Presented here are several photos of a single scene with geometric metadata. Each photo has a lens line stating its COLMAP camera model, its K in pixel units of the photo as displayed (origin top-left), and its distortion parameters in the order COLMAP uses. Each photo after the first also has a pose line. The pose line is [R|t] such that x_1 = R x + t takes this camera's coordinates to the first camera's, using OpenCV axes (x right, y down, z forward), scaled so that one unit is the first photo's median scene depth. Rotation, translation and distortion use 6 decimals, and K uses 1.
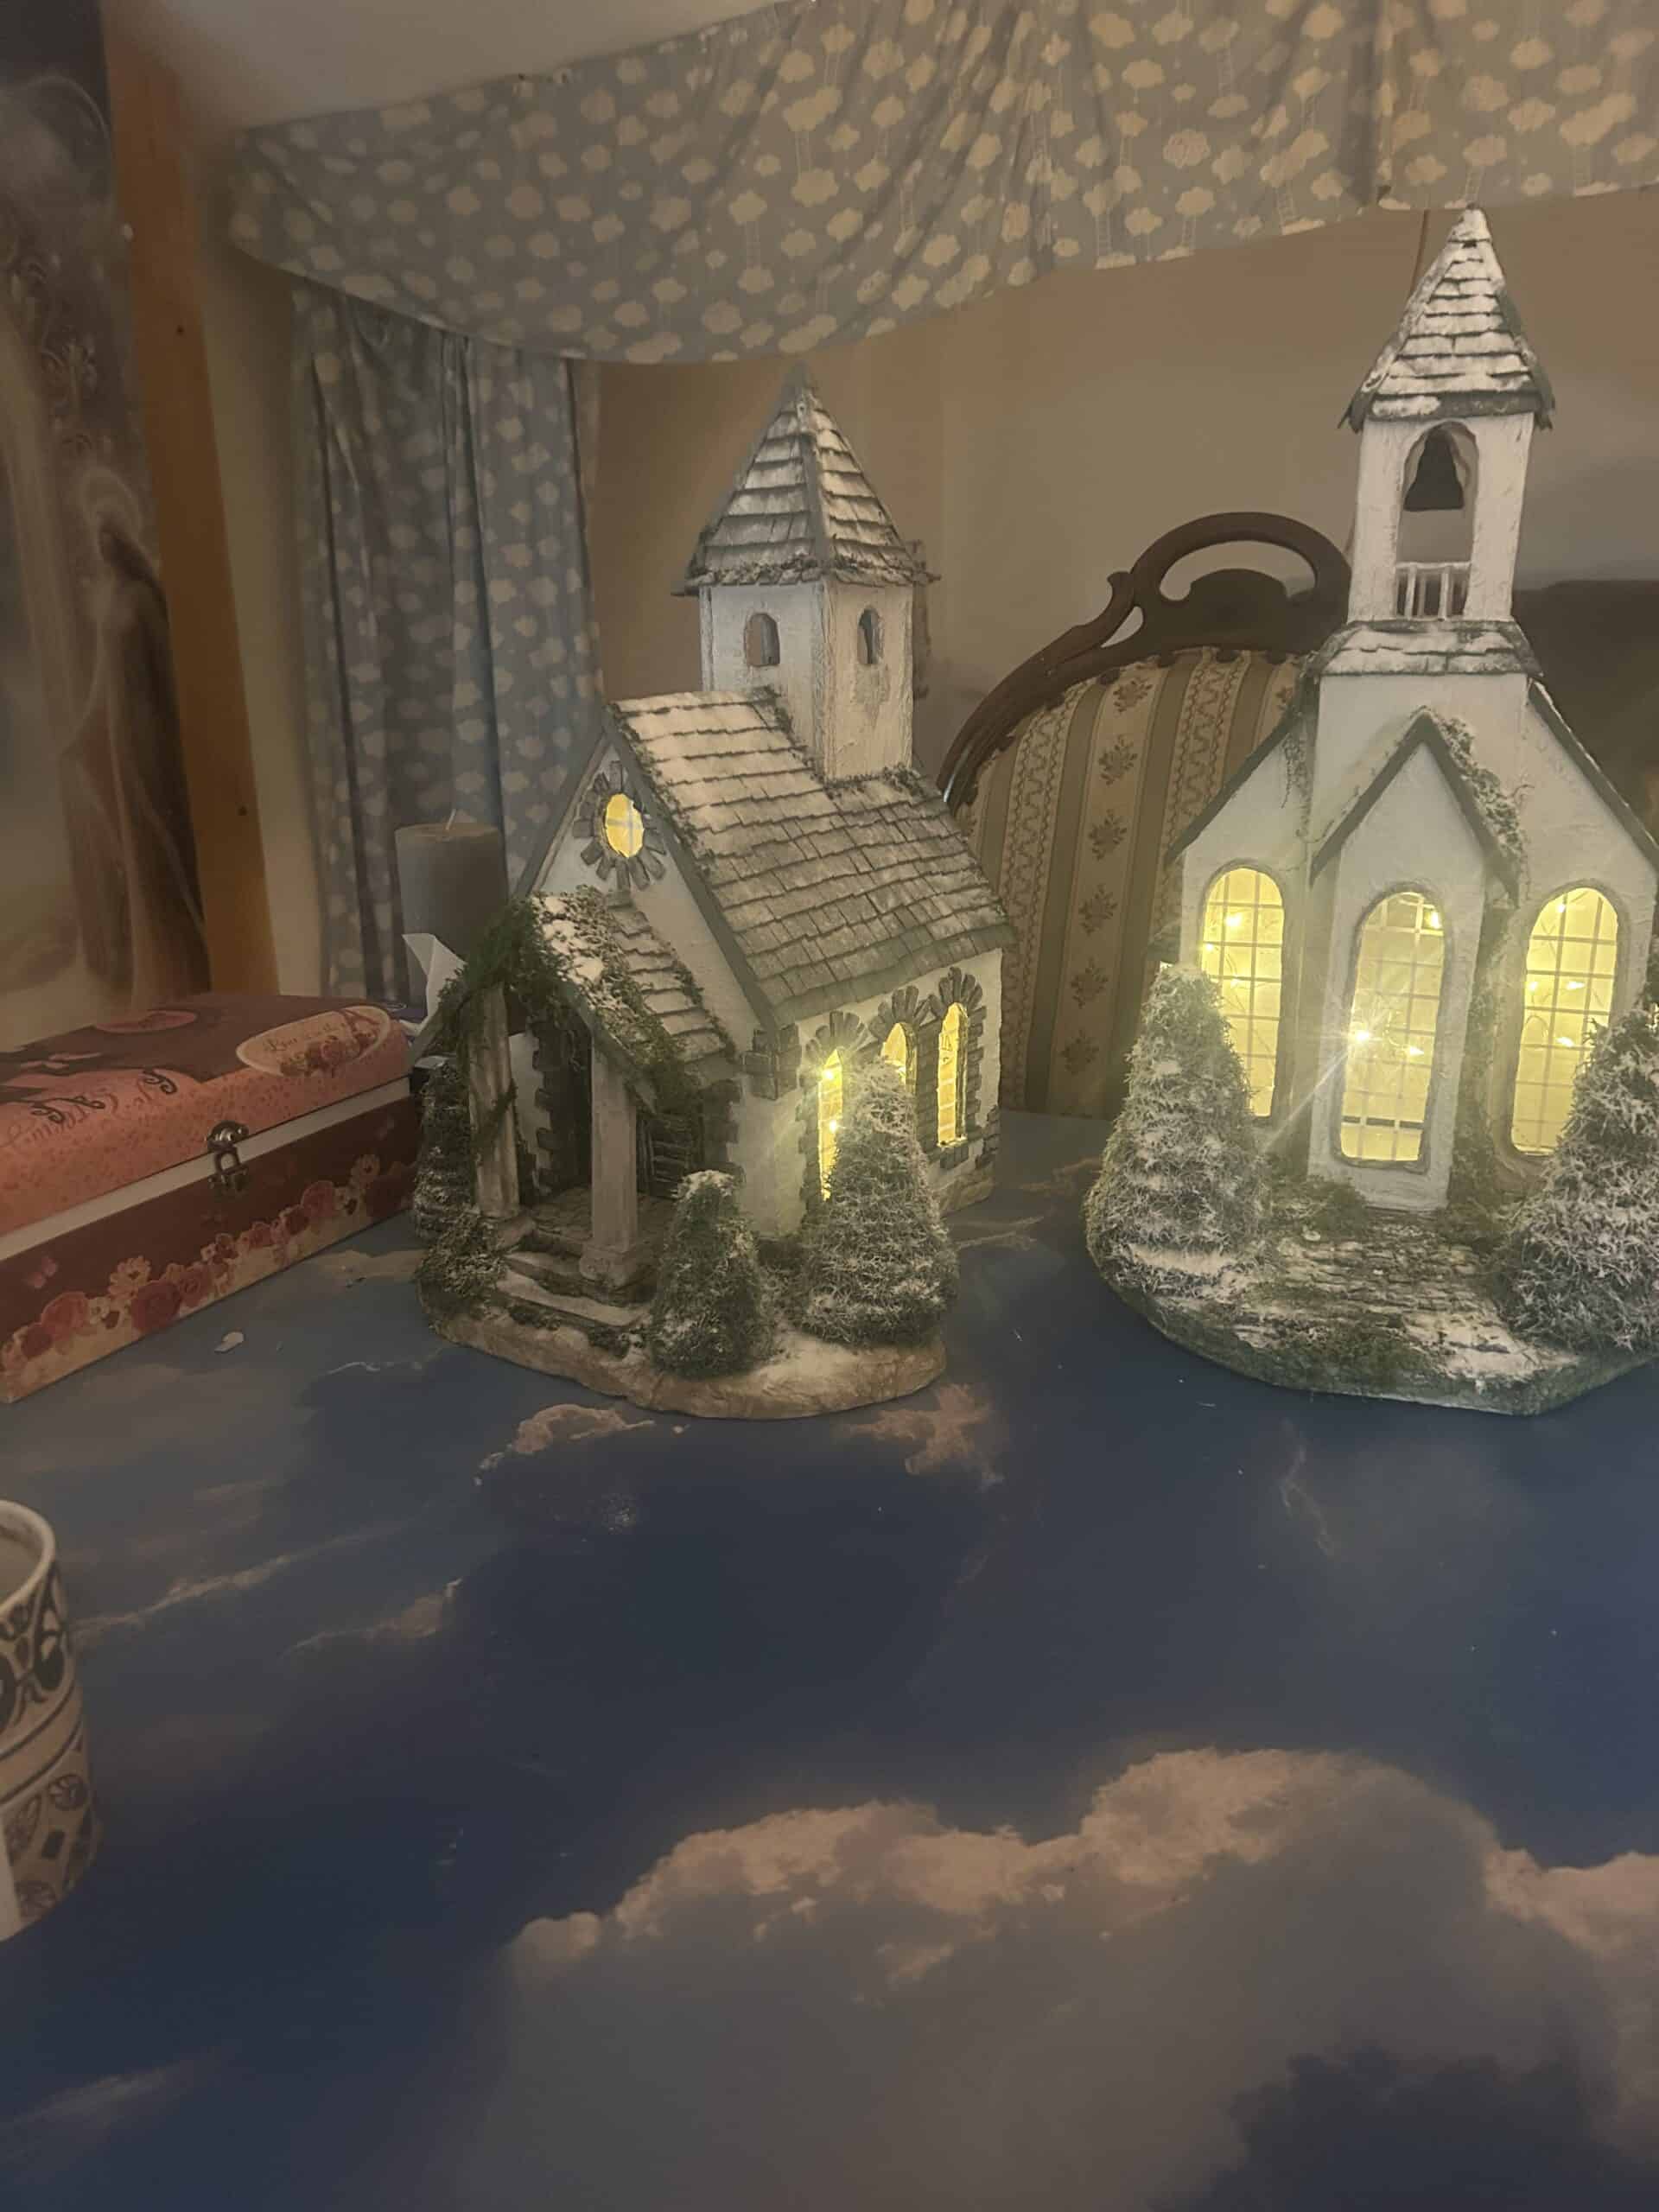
lens RADIAL K [[1673.9, 0, 829.5], [0, 1673.9, 1106.0], [0, 0, 1]] dist [0.042612, -0.046326]
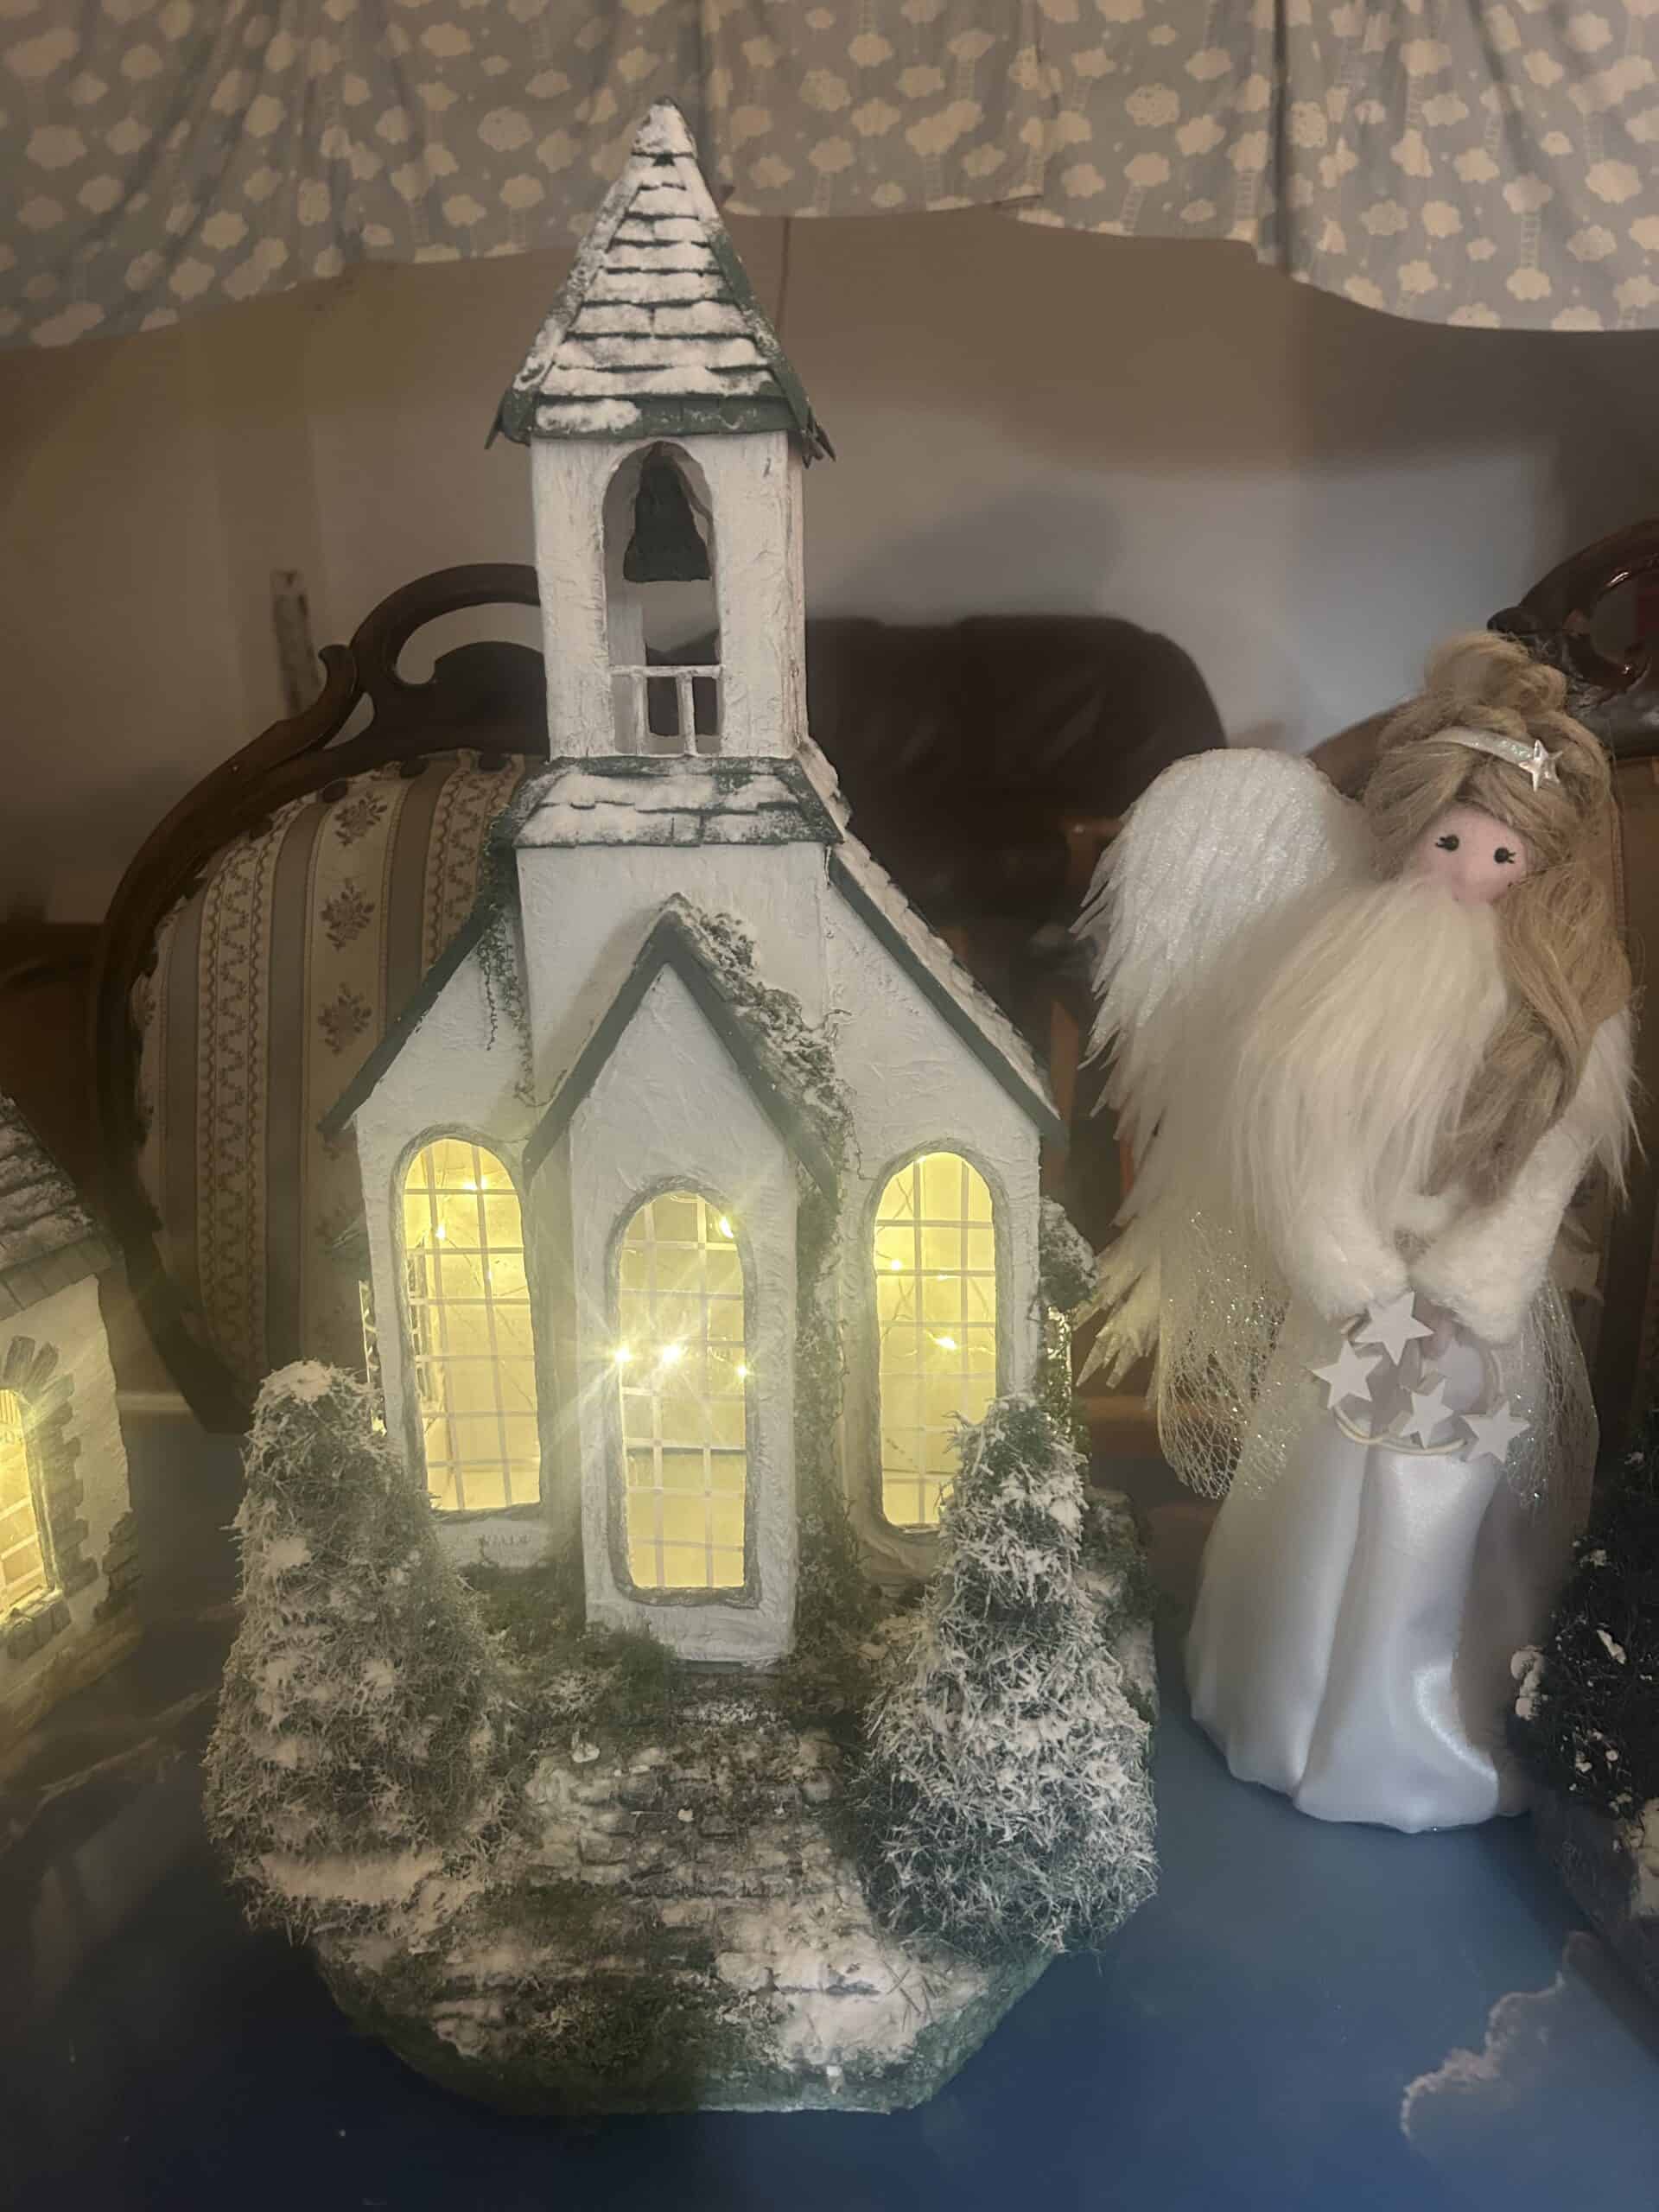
lens RADIAL K [[1687.6, 0, 837.2], [0, 1687.6, 1108.1], [0, 0, 1]] dist [0.039028, -0.052570]
pose [[0.952987, -0.090149, 0.289290, 0.222922], [0.094011, 0.995571, 0.000548, -0.153541], [-0.288058, 0.026674, 0.957241, 0.384319]]
